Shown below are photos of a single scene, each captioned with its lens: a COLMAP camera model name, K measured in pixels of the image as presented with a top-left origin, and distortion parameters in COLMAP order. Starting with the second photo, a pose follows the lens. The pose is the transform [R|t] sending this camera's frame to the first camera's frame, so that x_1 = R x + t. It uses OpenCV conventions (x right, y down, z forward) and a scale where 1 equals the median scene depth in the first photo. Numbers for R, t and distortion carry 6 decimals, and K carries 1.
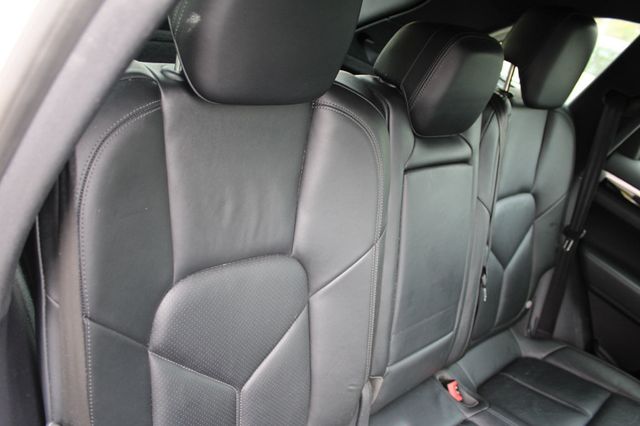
lens RADIAL K [[531.1, 0, 320.0], [0, 531.1, 213.0], [0, 0, 1]] dist [-0.169696, 0.144588]
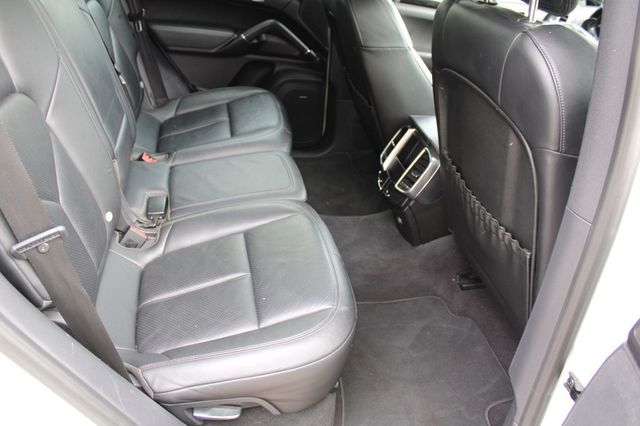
lens RADIAL K [[531.1, 0, 320.0], [0, 531.1, 213.0], [0, 0, 1]] dist [-0.169696, 0.144588]
pose [[0.513751, -0.632911, 0.579209, -0.306611], [0.442643, 0.773863, 0.452994, 0.044214], [-0.734933, 0.023656, 0.677727, -0.158395]]
